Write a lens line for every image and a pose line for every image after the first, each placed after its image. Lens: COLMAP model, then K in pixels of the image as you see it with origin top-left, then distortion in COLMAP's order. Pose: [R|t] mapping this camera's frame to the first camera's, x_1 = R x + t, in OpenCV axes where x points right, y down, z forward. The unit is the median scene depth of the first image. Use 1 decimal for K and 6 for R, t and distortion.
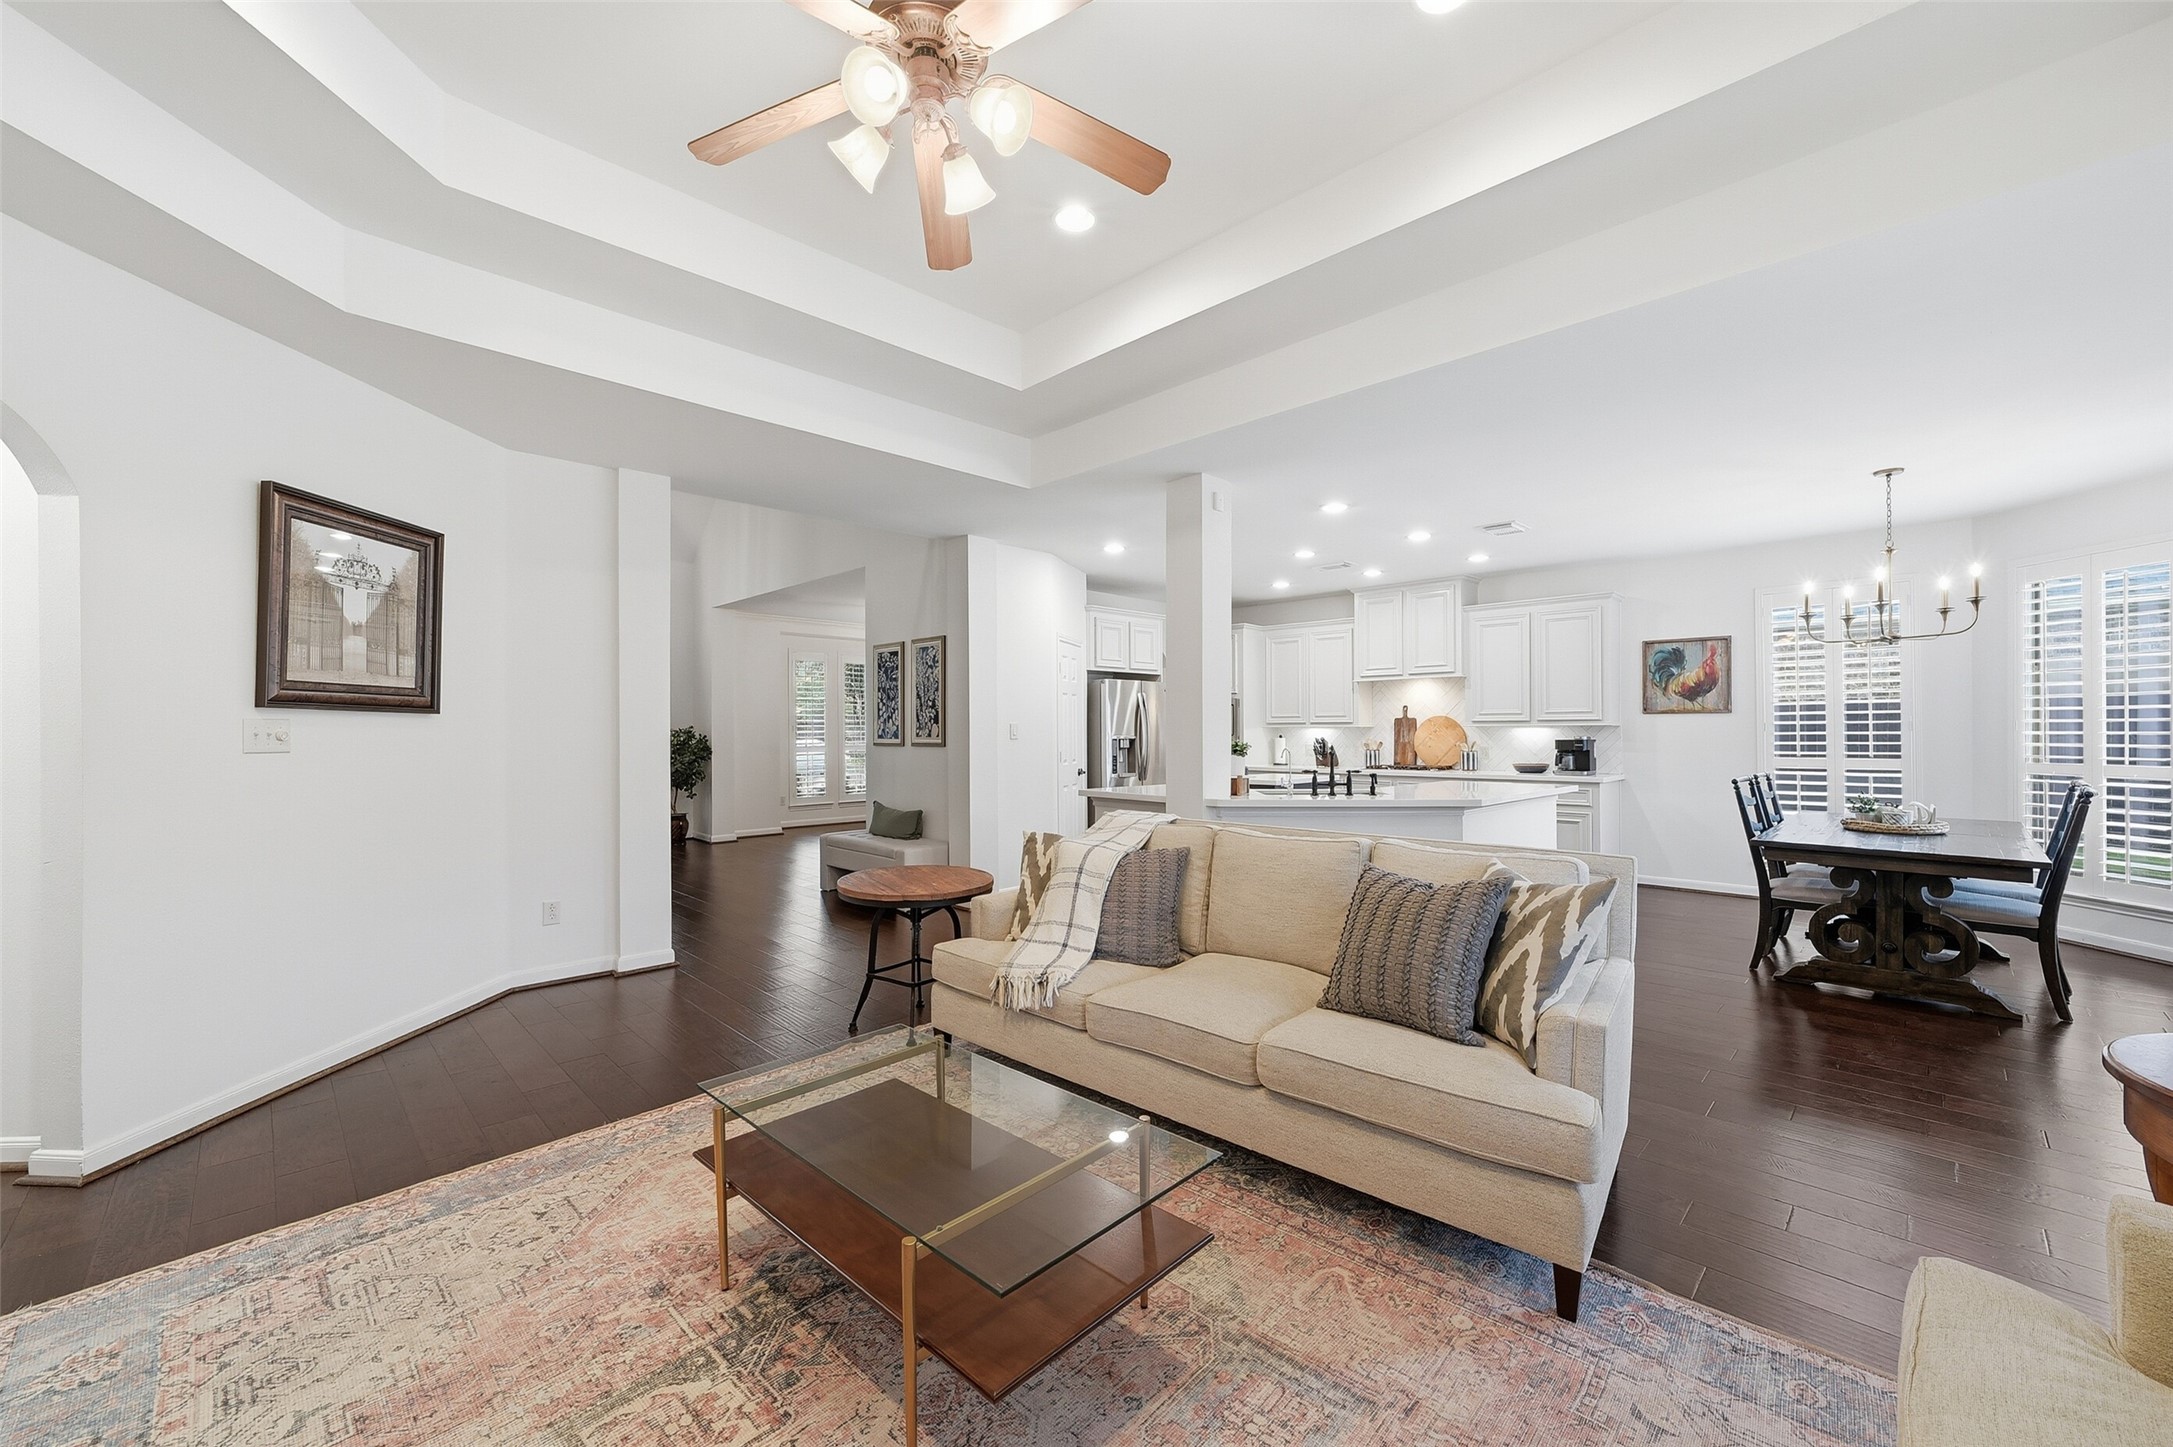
lens RADIAL K [[848.0, 0, 1107.2], [0, 848.0, 727.0], [0, 0, 1]] dist [-0.003603, 0.000048]
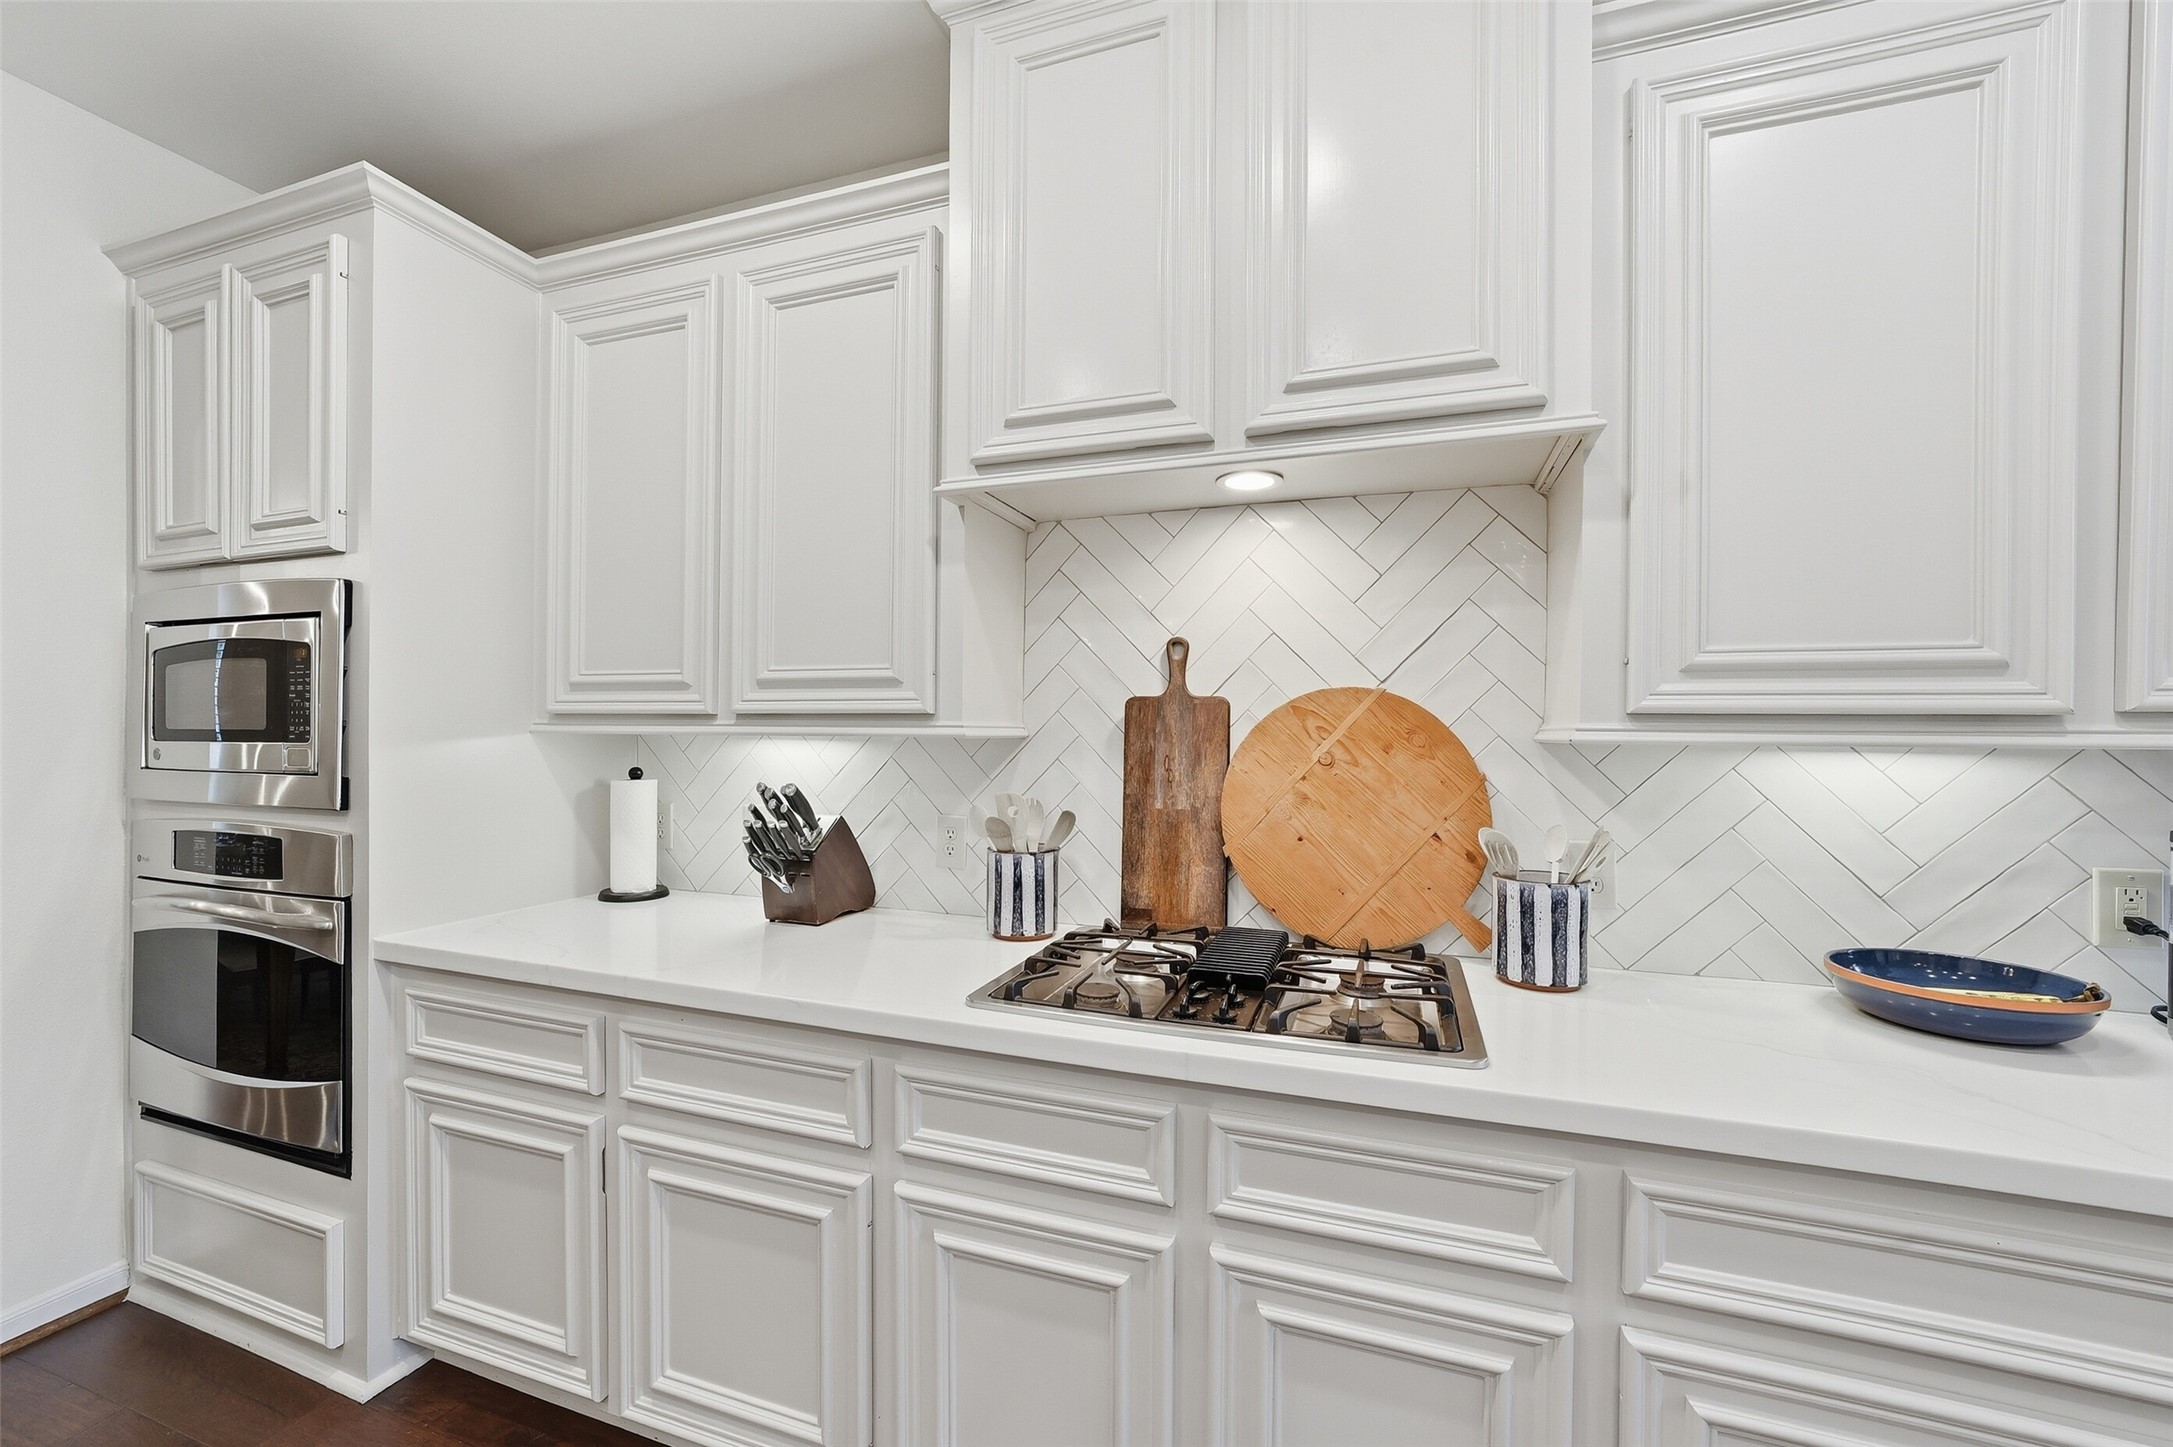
lens RADIAL K [[848.0, 0, 1092.6], [0, 848.0, 737.2], [0, 0, 1]] dist [-0.003603, 0.000048]
pose [[0.906065, 0.010130, 0.423017, 0.242192], [-0.012385, 0.999920, 0.002584, -0.000726], [-0.422957, -0.007580, 0.906118, 0.812312]]
